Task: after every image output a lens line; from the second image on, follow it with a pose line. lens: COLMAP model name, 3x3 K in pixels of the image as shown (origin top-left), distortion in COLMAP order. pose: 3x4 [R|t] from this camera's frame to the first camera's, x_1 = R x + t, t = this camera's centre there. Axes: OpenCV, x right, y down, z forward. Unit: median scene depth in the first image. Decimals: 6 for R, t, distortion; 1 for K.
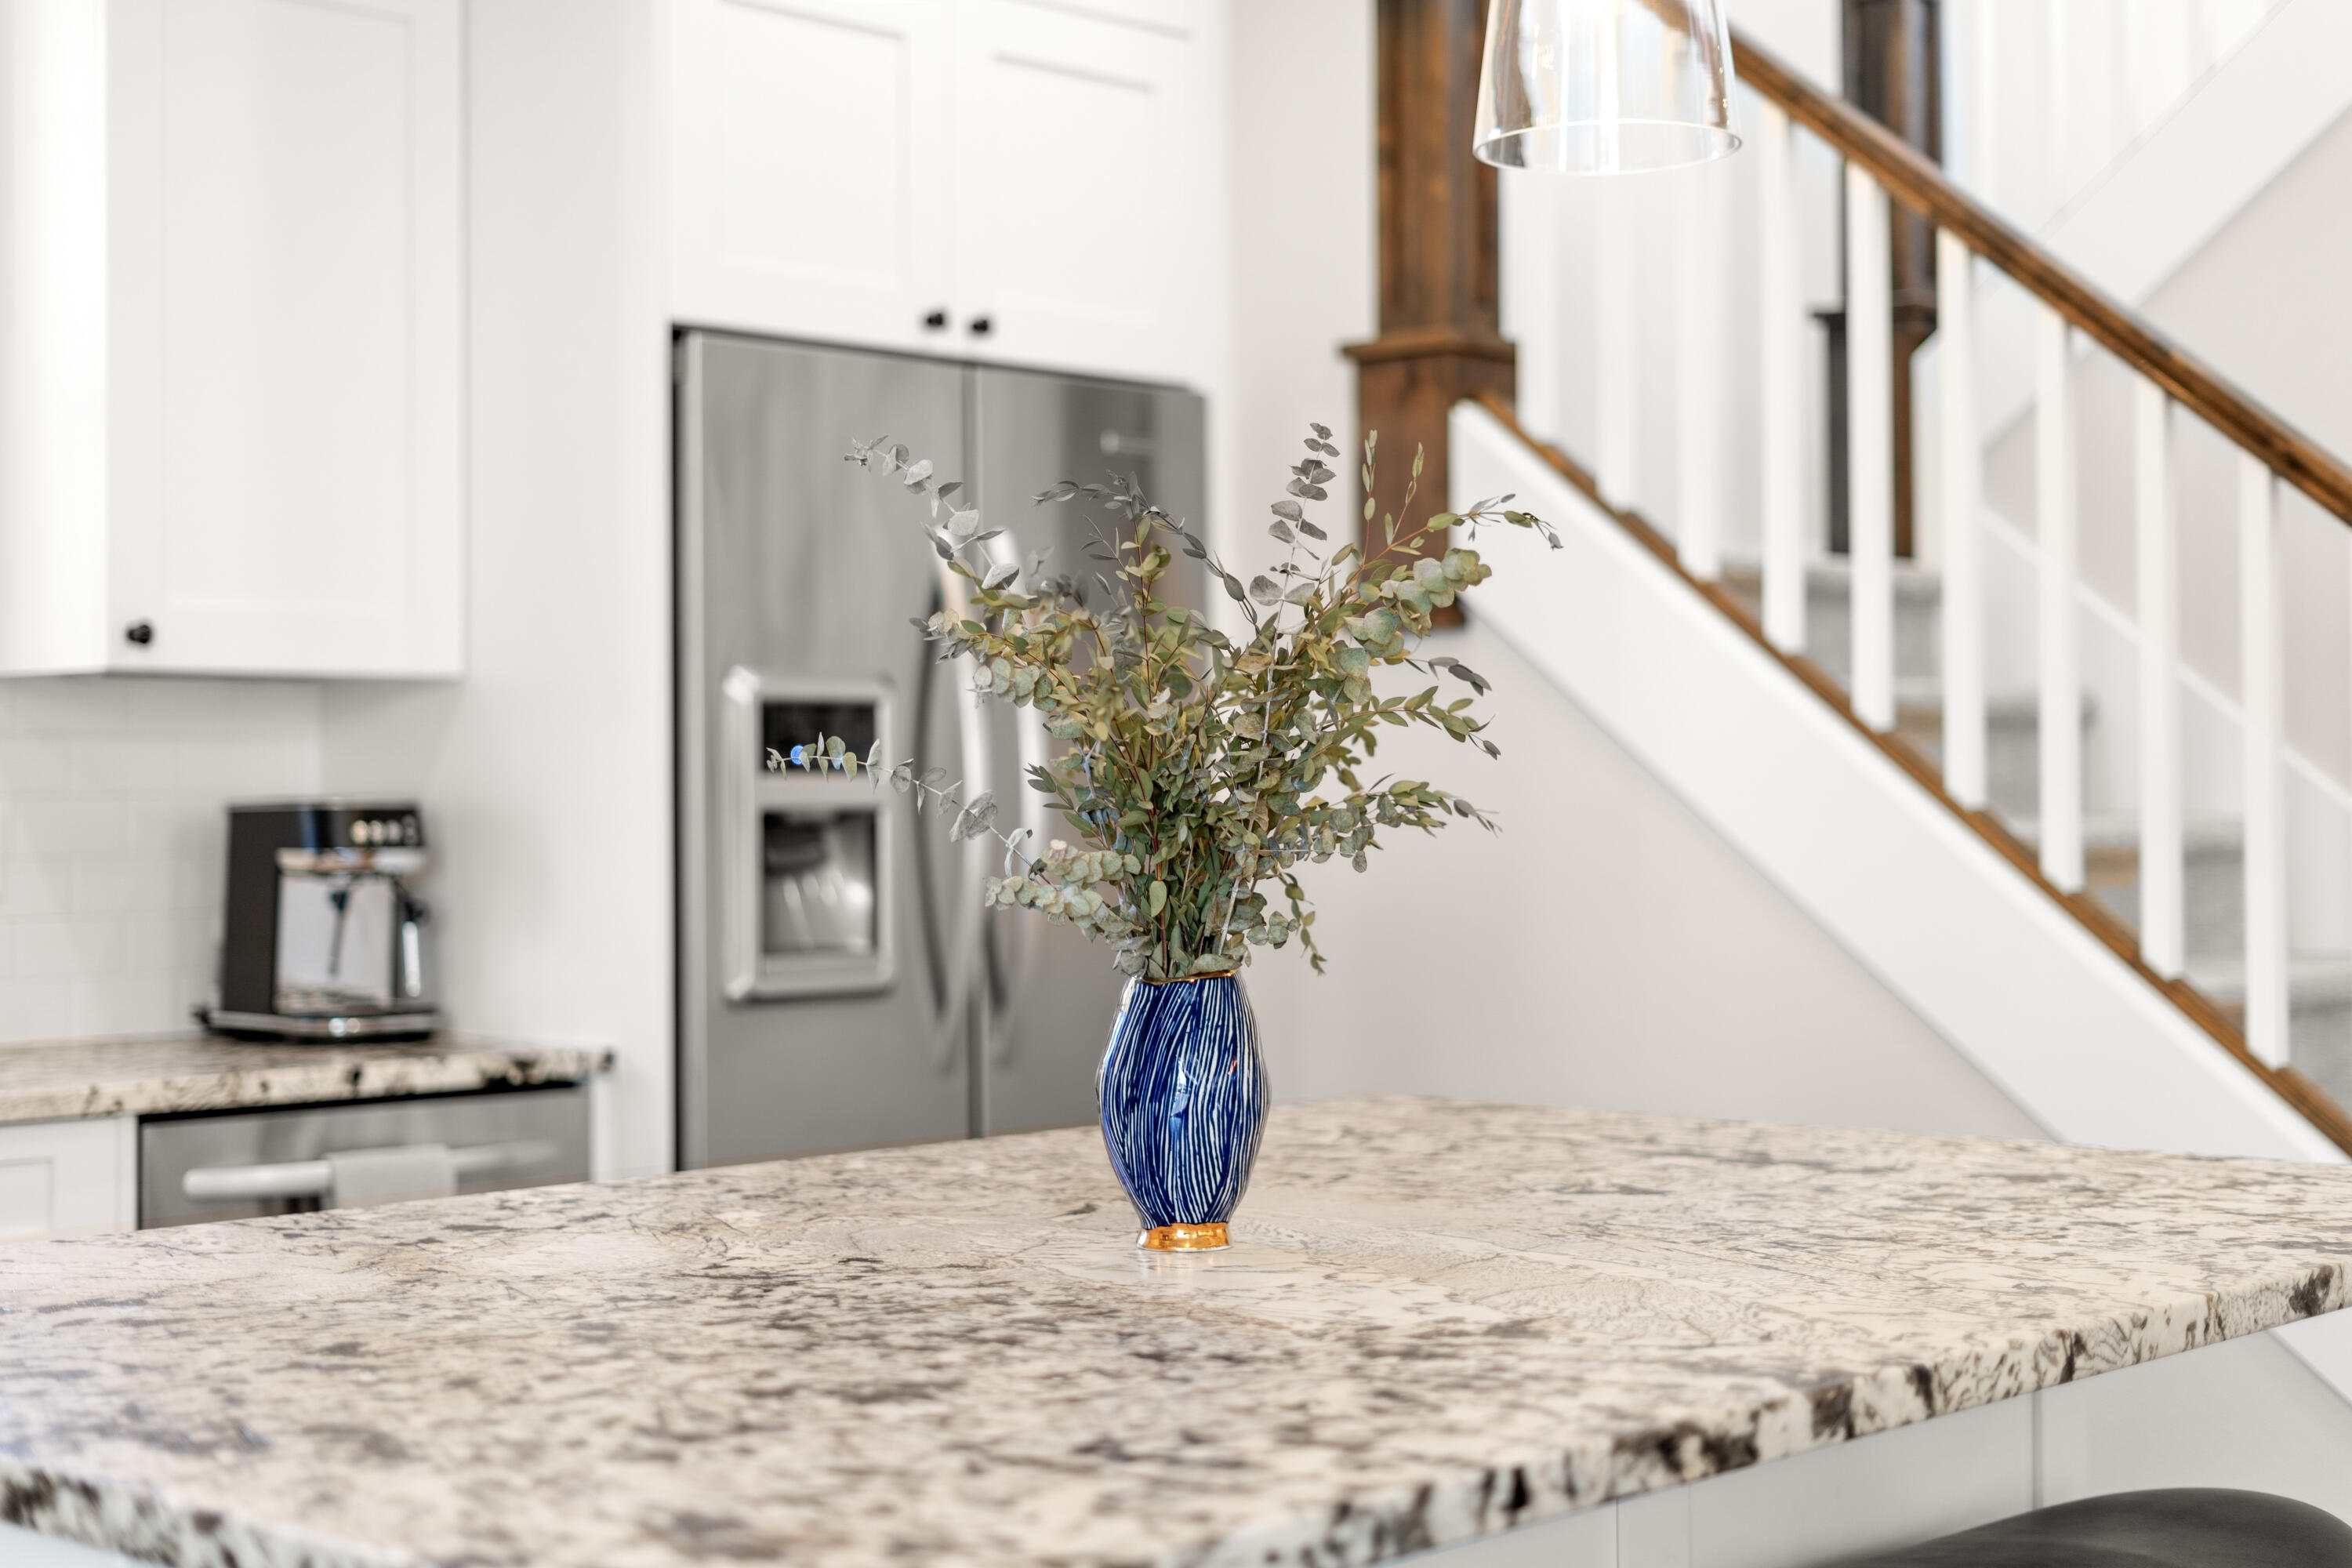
lens RADIAL K [[3454.9, 0, 1174.7], [0, 3454.9, 647.3], [0, 0, 1]] dist [0.001018, -0.035753]
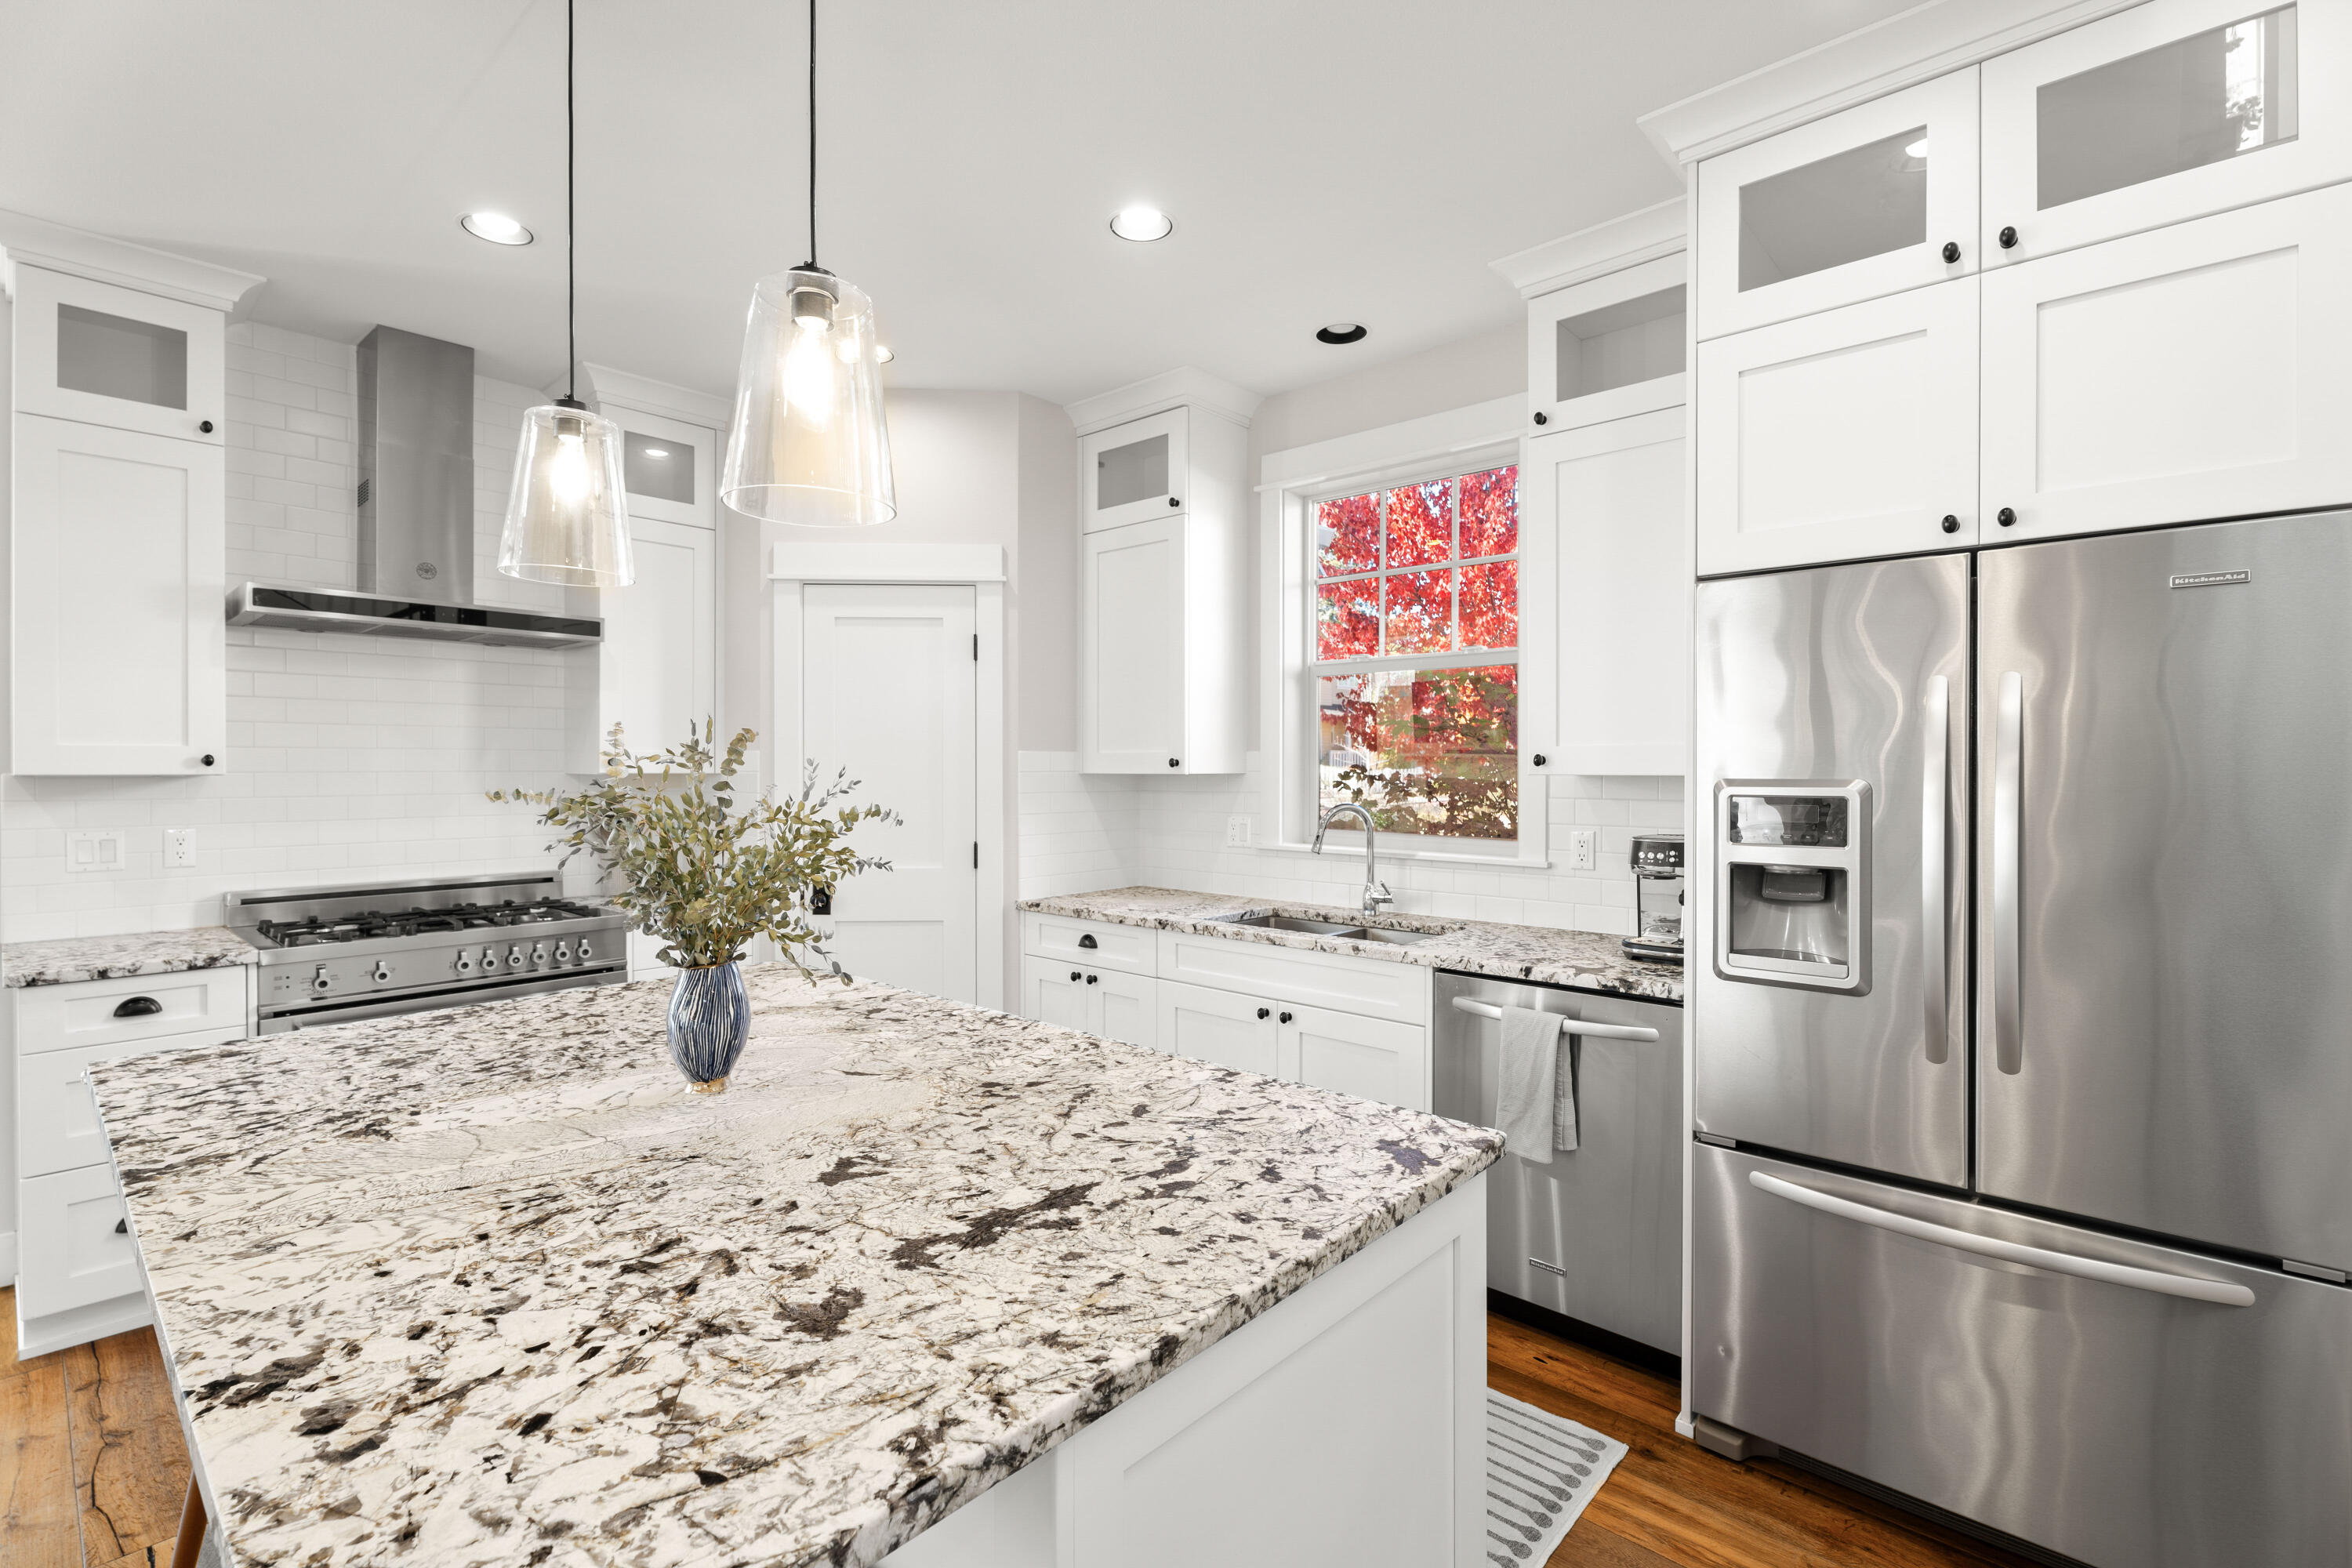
lens RADIAL K [[1061.7, 0, 1161.3], [0, 1061.7, 771.6], [0, 0, 1]] dist [-0.003382, -0.000623]
pose [[0.010214, 0.013284, -0.999860, 0.377825], [0.041104, 0.999061, 0.013694, -0.014821], [0.999103, -0.041238, 0.009659, 0.713942]]
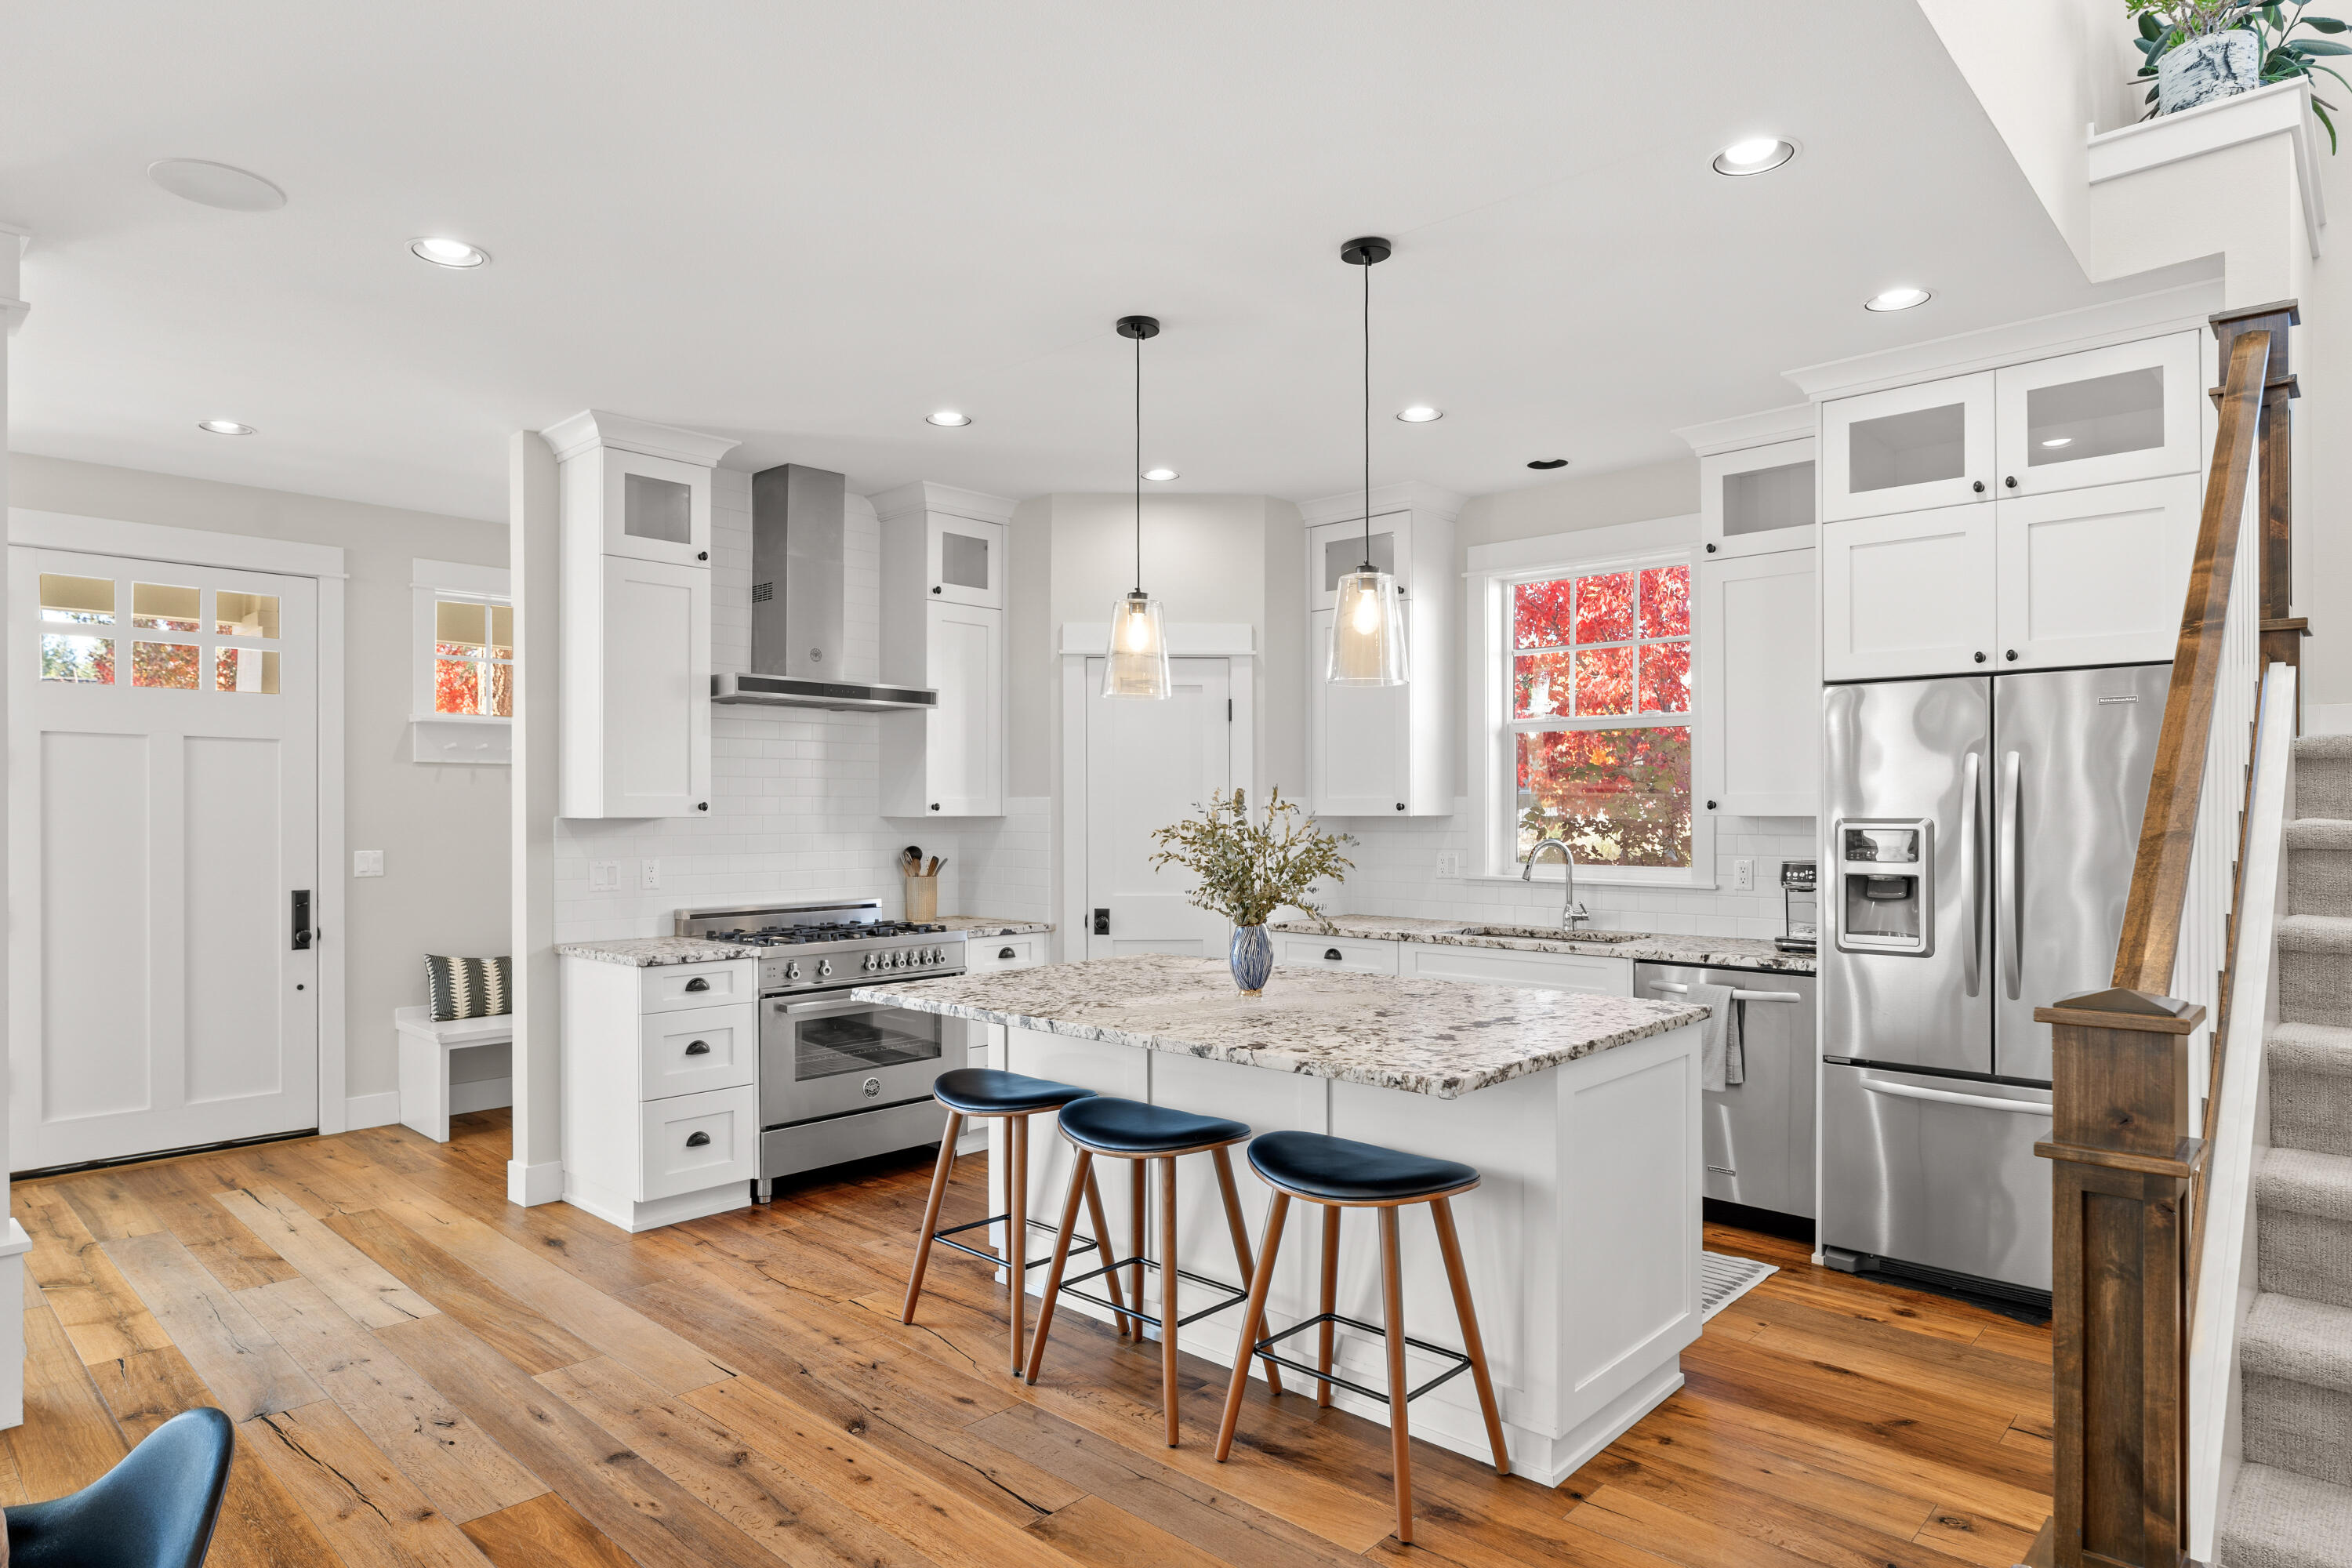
lens RADIAL K [[1327.1, 0, 1177.2], [0, 1327.1, 806.4], [0, 0, 1]] dist [-0.017463, 0.001126]
pose [[-0.006246, 0.007761, -0.999950, 0.818041], [0.043203, 0.999038, 0.007484, -0.029229], [0.999047, -0.043155, -0.006575, 0.520636]]
